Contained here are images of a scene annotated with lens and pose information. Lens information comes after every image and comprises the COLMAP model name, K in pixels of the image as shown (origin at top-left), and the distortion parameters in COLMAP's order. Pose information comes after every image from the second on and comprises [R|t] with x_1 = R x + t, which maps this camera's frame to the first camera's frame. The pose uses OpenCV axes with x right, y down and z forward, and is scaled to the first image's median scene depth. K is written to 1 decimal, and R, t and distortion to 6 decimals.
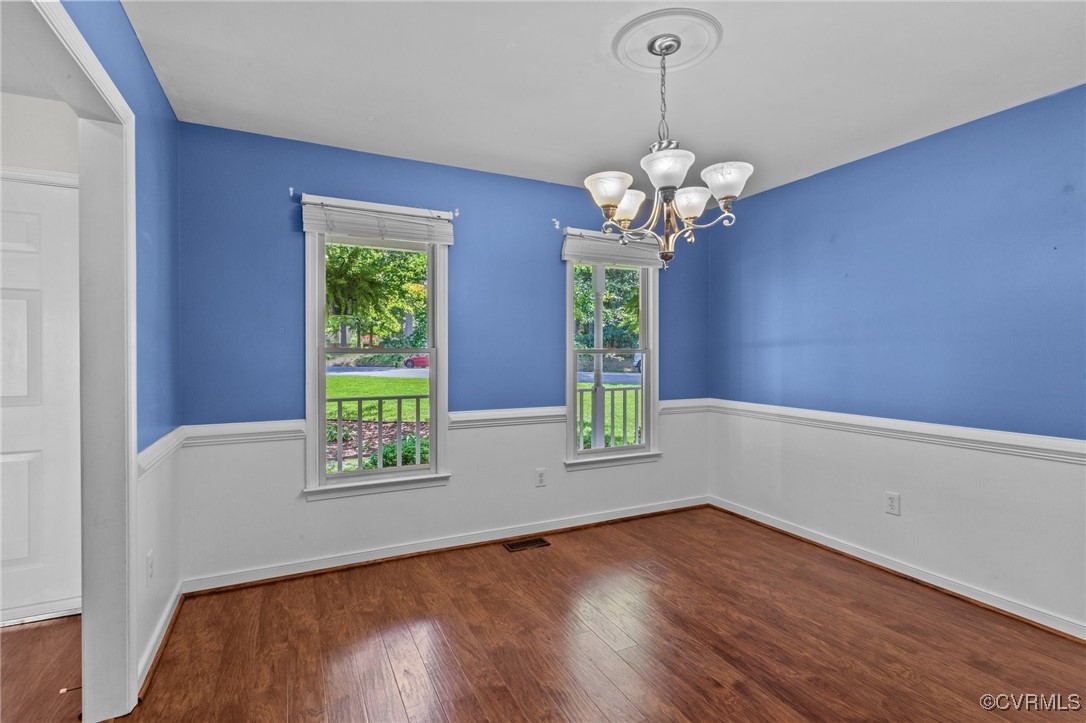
lens RADIAL K [[509.8, 0, 548.8], [0, 509.8, 359.4], [0, 0, 1]] dist [0.001854, 0.000460]
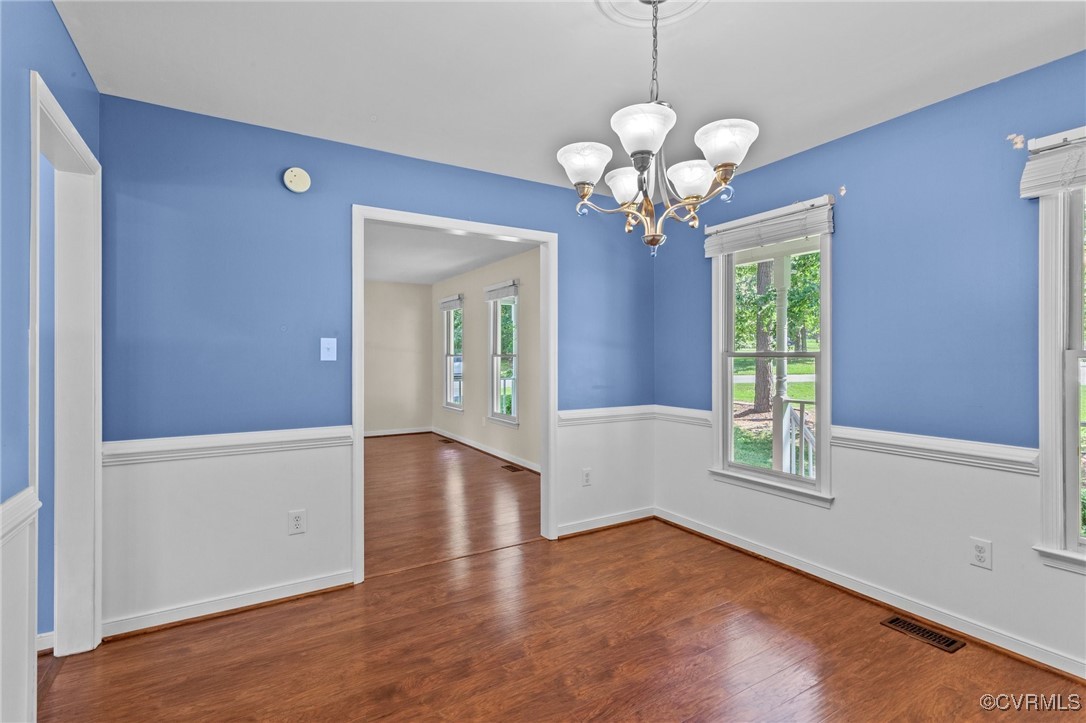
lens RADIAL K [[517.2, 0, 542.5], [0, 517.2, 352.9], [0, 0, 1]] dist [0.000355, -0.000049]
pose [[0.076399, -0.000950, -0.997077, 0.693496], [-0.004195, 0.999990, -0.001274, -0.017411], [0.997069, 0.004280, 0.076394, 0.480309]]
